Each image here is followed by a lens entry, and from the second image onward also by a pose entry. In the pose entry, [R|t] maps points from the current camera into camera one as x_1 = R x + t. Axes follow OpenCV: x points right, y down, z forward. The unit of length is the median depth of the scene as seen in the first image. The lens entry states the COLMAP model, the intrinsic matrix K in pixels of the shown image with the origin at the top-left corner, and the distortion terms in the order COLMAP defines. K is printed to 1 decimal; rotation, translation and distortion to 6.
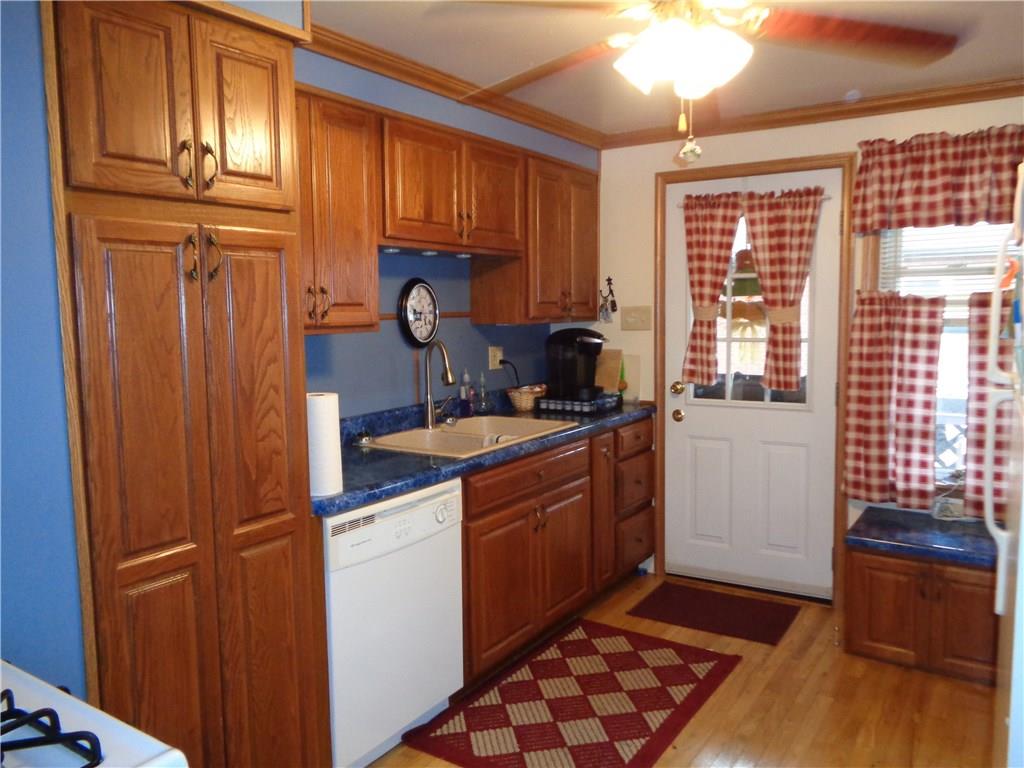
lens RADIAL K [[765.2, 0, 513.2], [0, 765.2, 378.8], [0, 0, 1]] dist [0.001606, 0.007501]
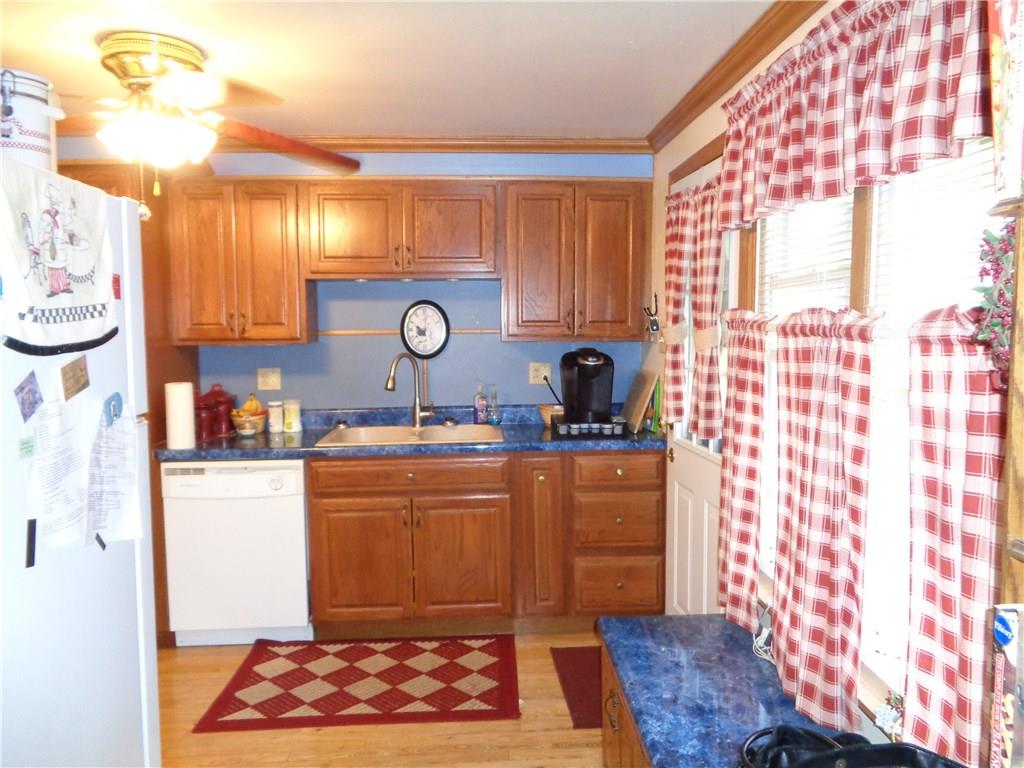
lens RADIAL K [[764.6, 0, 512.0], [0, 764.6, 384.0], [0, 0, 1]] dist [0.004919, 0.002895]
pose [[0.601540, 0.077326, -0.795091, 1.121912], [-0.075008, 0.996374, 0.040153, -0.074064], [0.795313, 0.035484, 0.605159, 0.491827]]
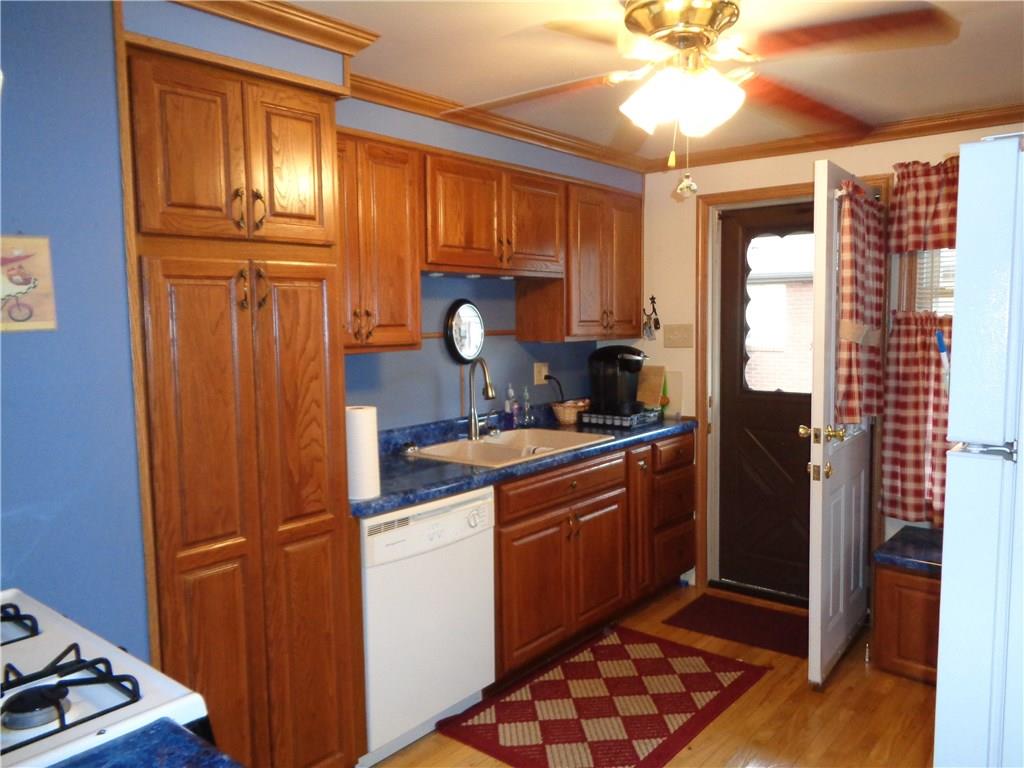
lens RADIAL K [[764.6, 0, 512.0], [0, 764.6, 384.0], [0, 0, 1]] dist [0.004919, 0.002895]
pose [[0.994609, 0.010210, -0.103189, 0.065869], [-0.010954, 0.999918, -0.006642, -0.007684], [0.103113, 0.007736, 0.994640, -0.066501]]
